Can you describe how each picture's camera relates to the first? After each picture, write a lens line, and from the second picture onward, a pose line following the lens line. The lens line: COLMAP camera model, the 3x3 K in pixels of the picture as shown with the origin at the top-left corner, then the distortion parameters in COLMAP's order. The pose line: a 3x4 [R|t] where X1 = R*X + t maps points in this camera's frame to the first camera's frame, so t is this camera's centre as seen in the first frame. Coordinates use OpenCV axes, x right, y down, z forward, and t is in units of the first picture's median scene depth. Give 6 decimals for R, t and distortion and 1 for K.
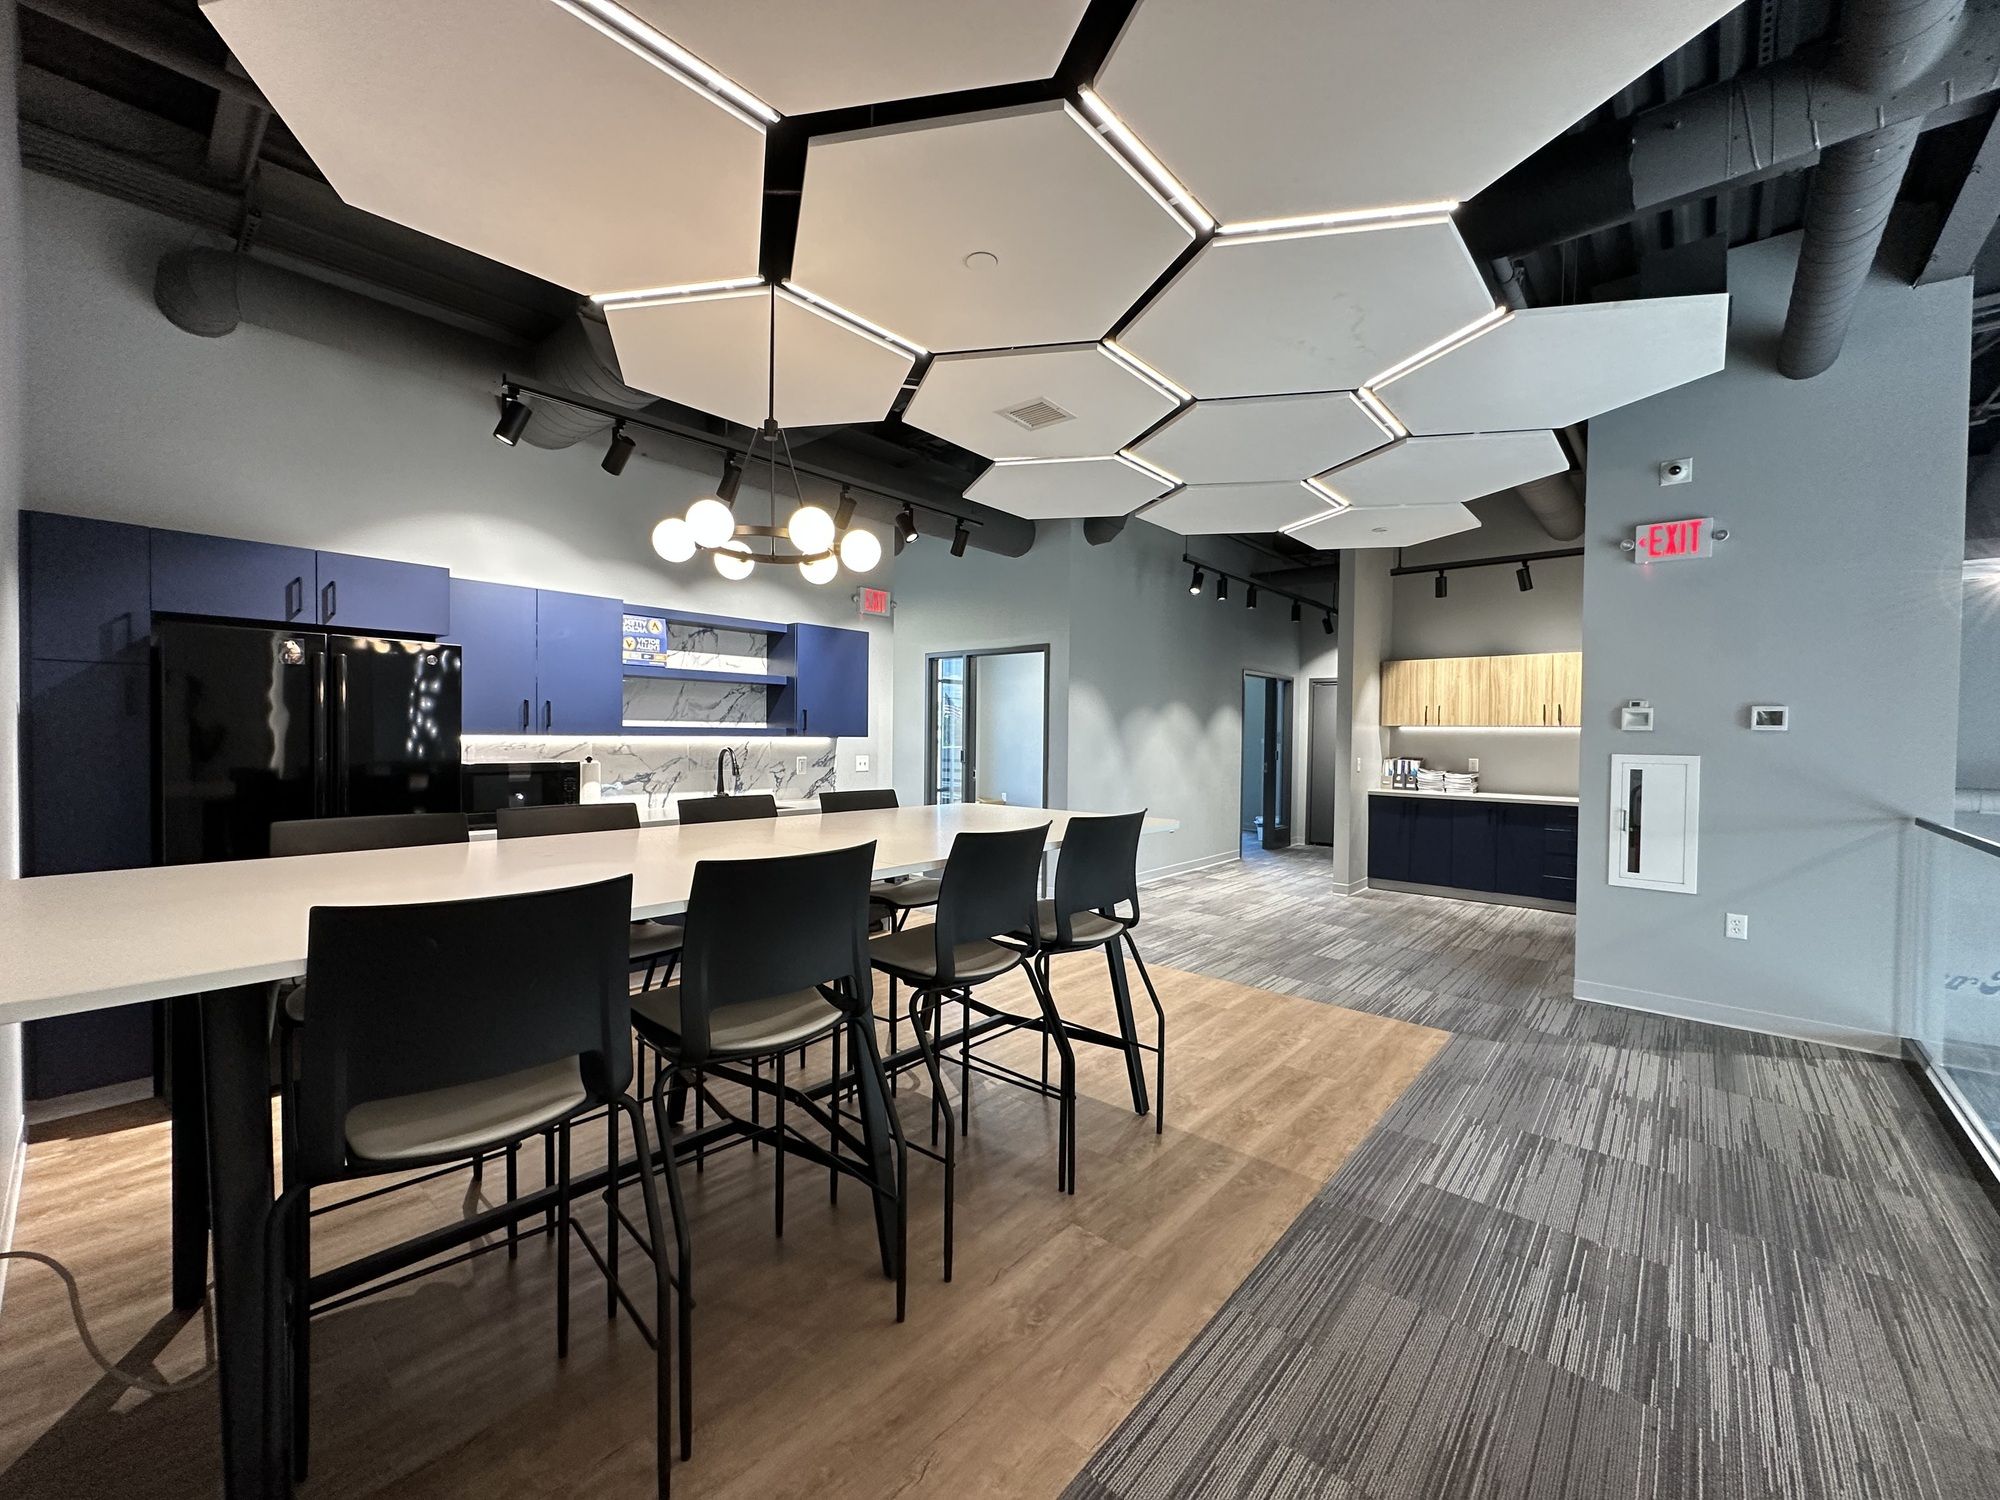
lens RADIAL K [[798.0, 0, 995.7], [0, 798.0, 750.6], [0, 0, 1]] dist [-0.002261, -0.000060]
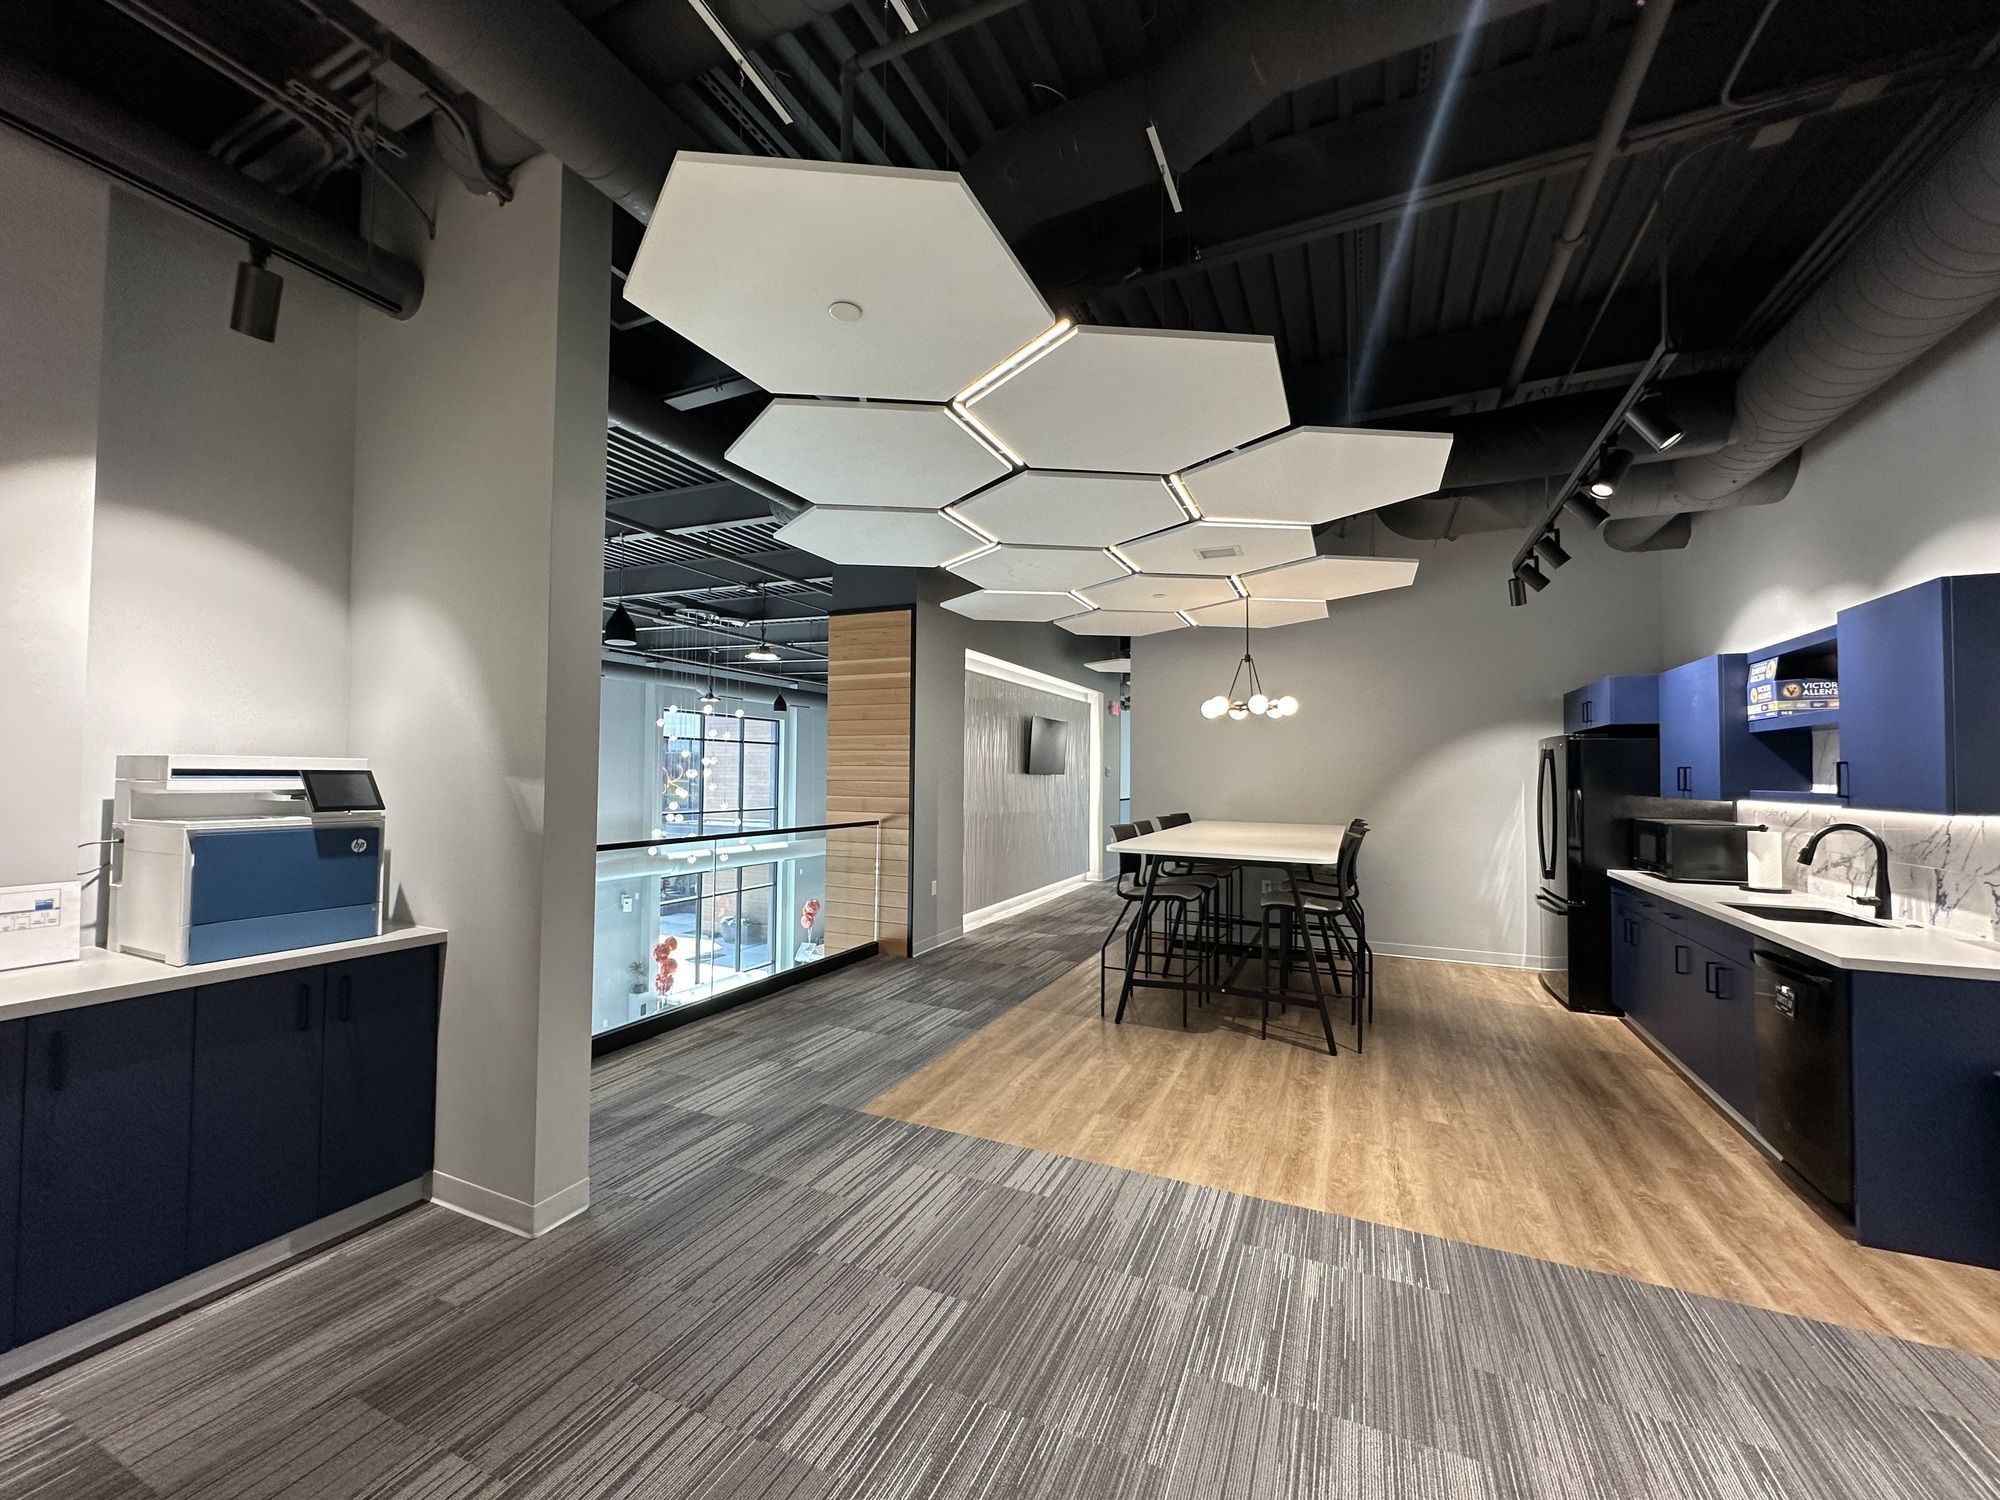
lens RADIAL K [[801.5, 0, 1000.0], [0, 801.5, 750.0], [0, 0, 1]] dist [-0.001713, -0.000003]
pose [[-0.955035, -0.031085, -0.294858, 0.851616], [-0.028416, 0.999507, -0.013334, -0.059610], [0.295127, -0.004356, -0.955448, 2.334118]]
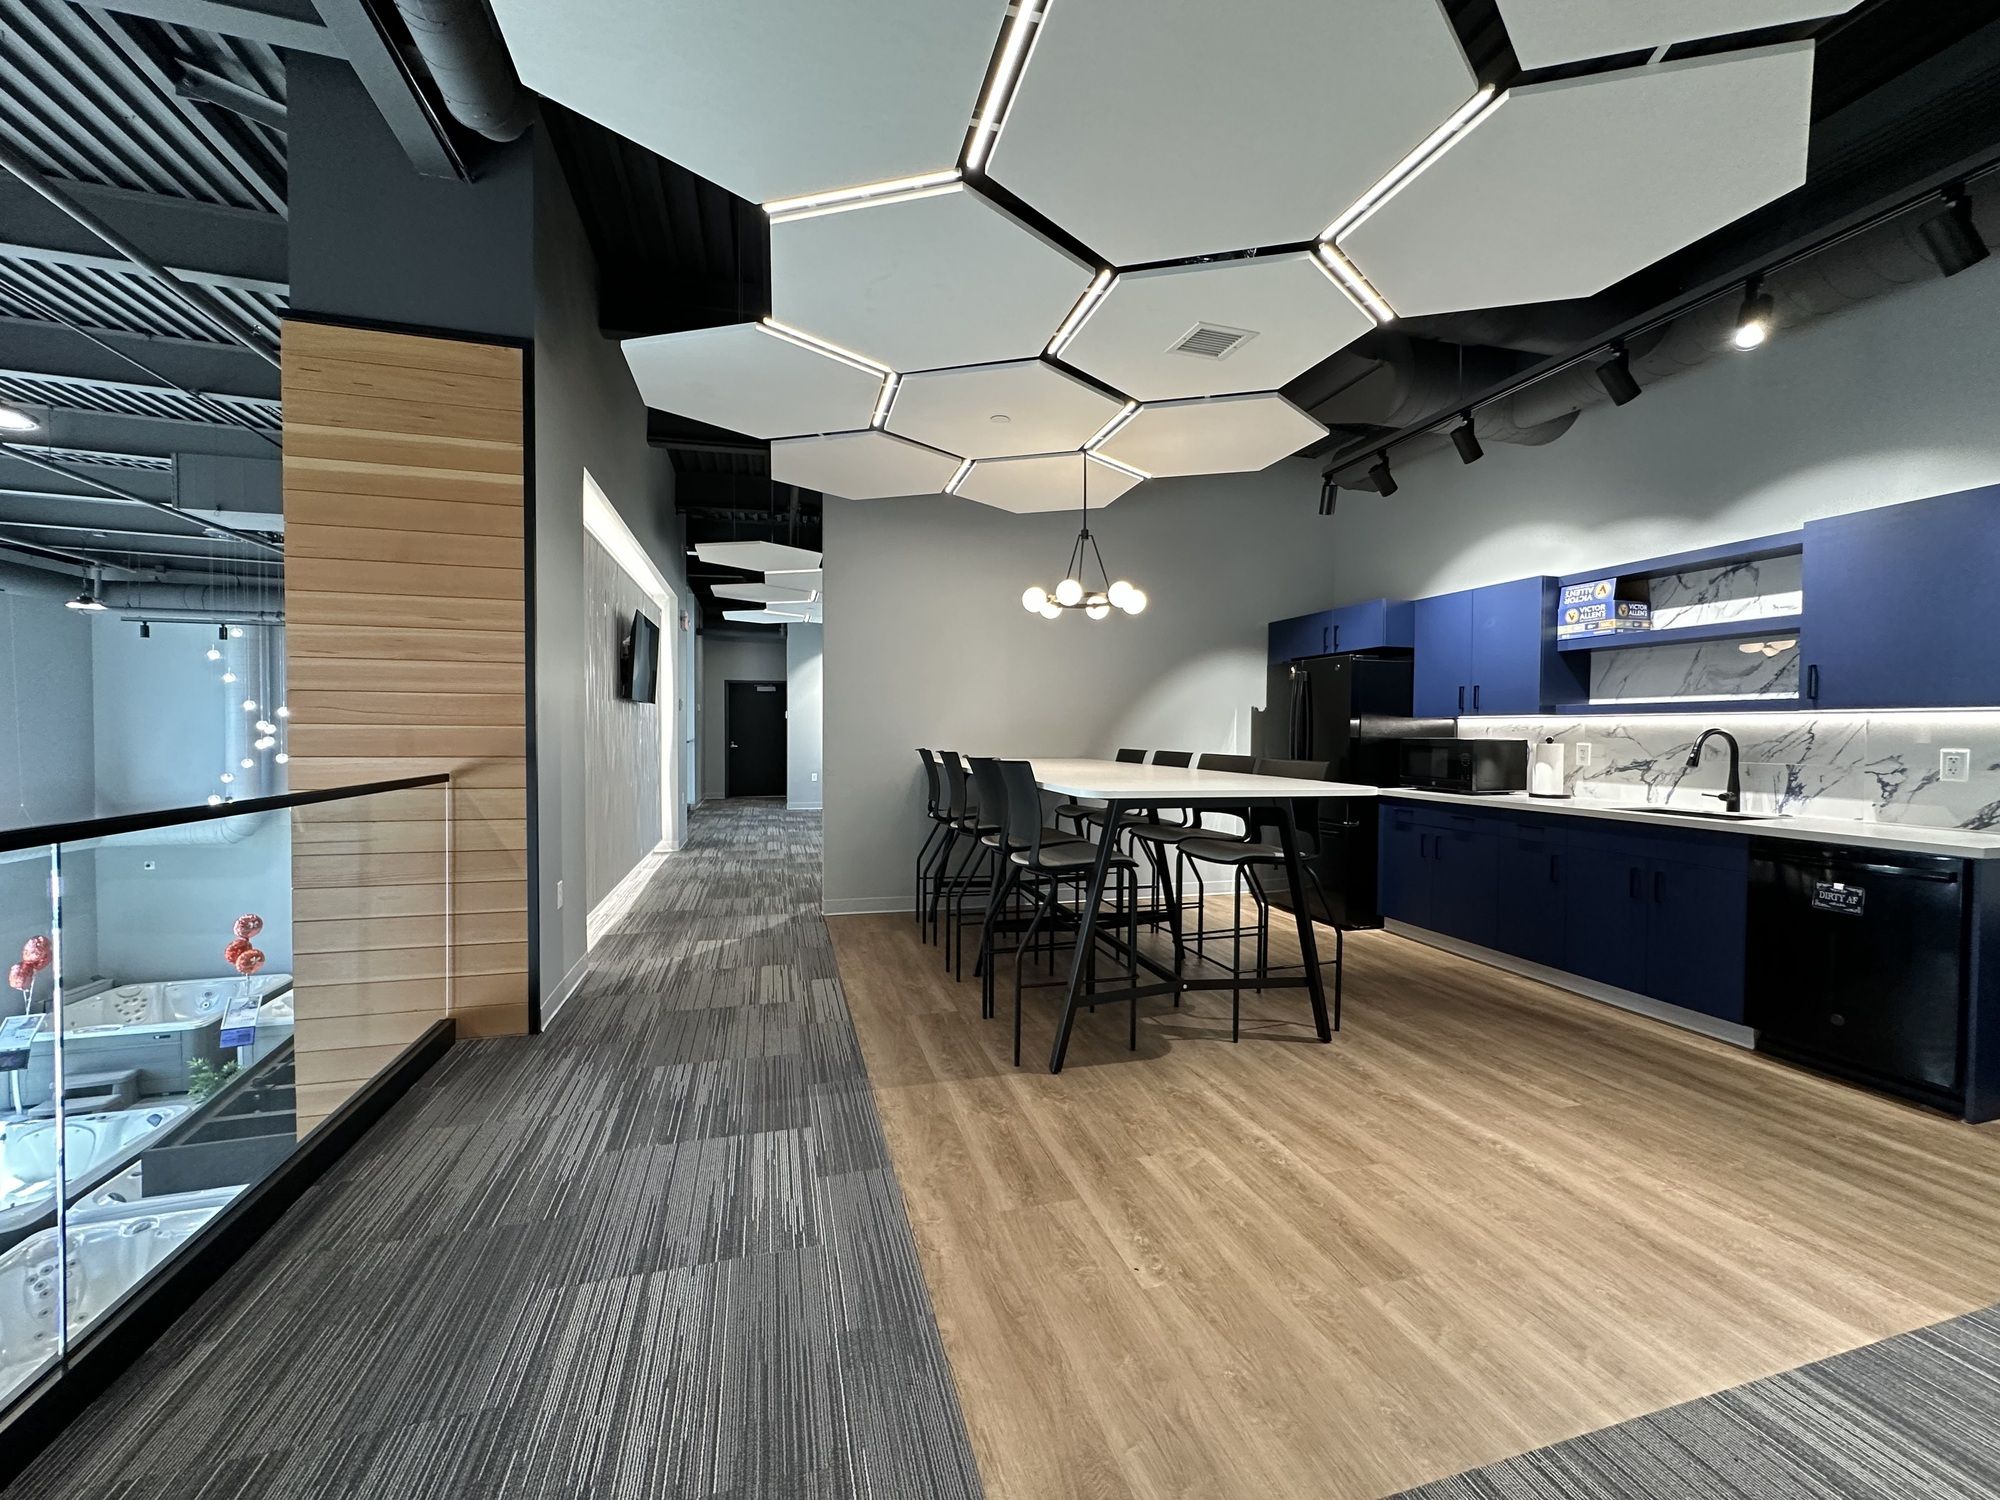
lens RADIAL K [[801.5, 0, 1000.0], [0, 801.5, 750.0], [0, 0, 1]] dist [-0.001713, -0.000003]
pose [[-0.539084, 0.005006, -0.842237, 1.009333], [-0.030353, 0.999217, 0.025367, 0.026810], [0.841705, 0.039239, -0.538510, 1.390117]]
